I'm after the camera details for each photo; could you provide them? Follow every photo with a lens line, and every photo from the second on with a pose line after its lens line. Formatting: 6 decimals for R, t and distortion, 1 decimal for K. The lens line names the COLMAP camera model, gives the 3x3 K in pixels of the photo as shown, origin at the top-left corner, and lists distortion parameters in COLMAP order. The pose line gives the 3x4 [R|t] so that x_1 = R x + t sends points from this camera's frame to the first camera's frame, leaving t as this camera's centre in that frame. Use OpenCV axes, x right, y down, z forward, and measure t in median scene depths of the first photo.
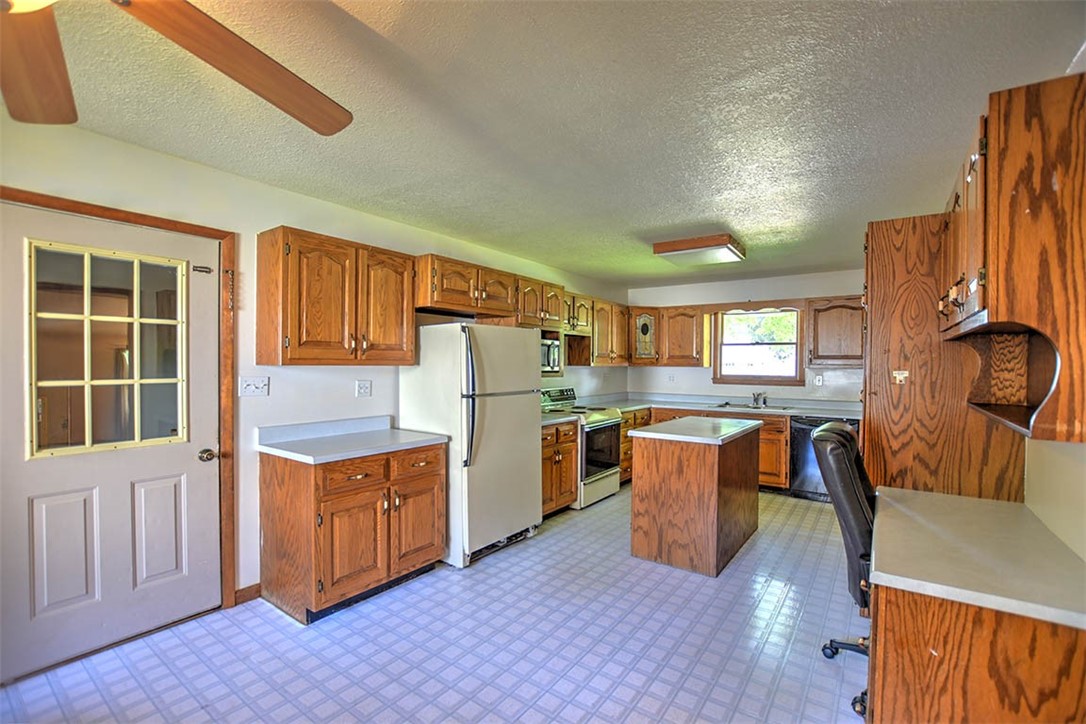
lens RADIAL K [[478.7, 0, 546.3], [0, 478.7, 366.8], [0, 0, 1]] dist [-0.039069, 0.008132]
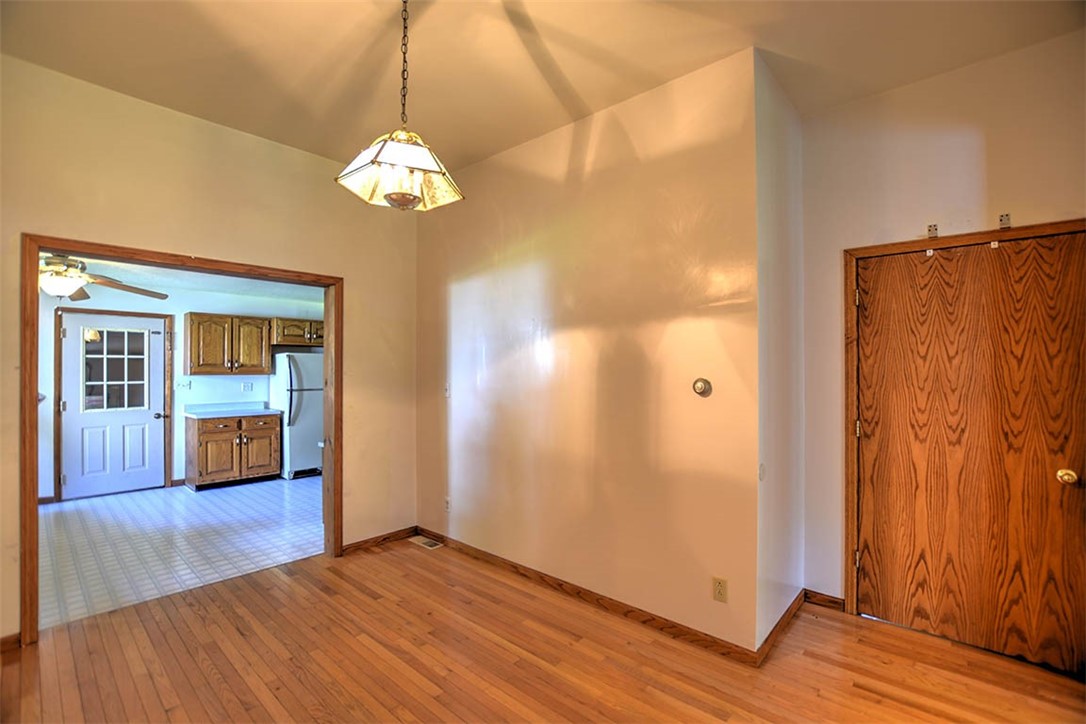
lens RADIAL K [[478.7, 0, 546.3], [0, 478.7, 366.8], [0, 0, 1]] dist [-0.039069, 0.008132]
pose [[0.994275, -0.010849, -0.106301, 1.246478], [0.008946, 0.999791, -0.018365, 0.011995], [0.106478, 0.017309, 0.994164, -0.935831]]
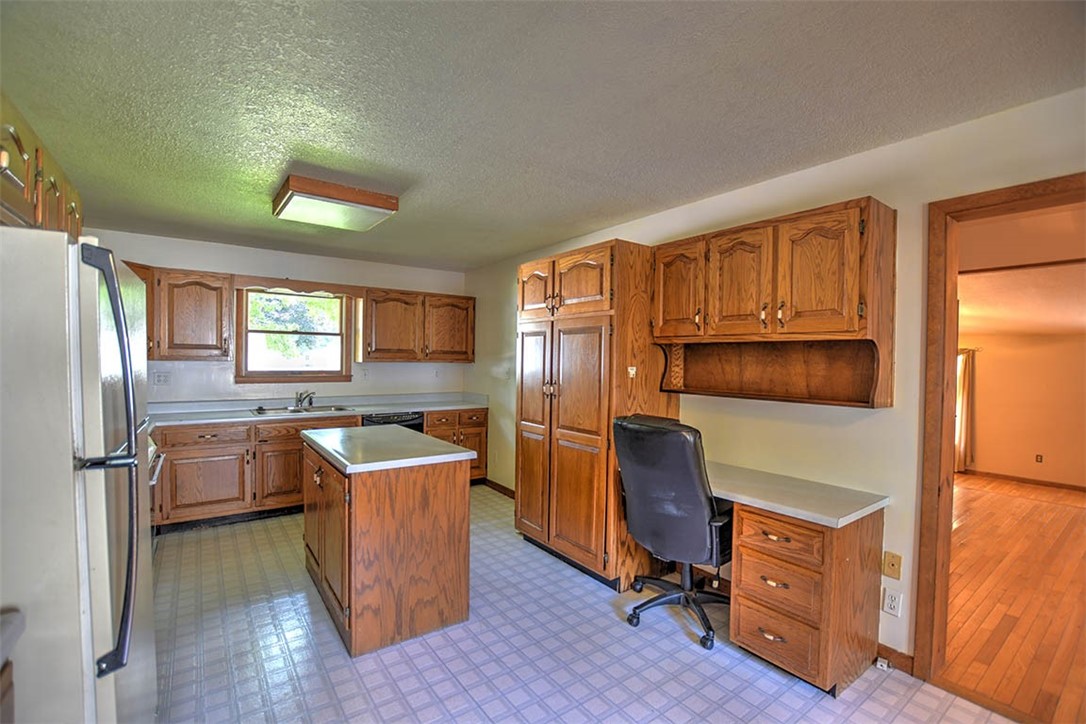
lens RADIAL K [[478.7, 0, 546.3], [0, 478.7, 366.8], [0, 0, 1]] dist [-0.039069, 0.008132]
pose [[0.311362, -0.016949, 0.950140, -0.438234], [-0.002554, 0.999822, 0.018672, -0.012475], [-0.950288, -0.008240, 0.311264, 0.717583]]
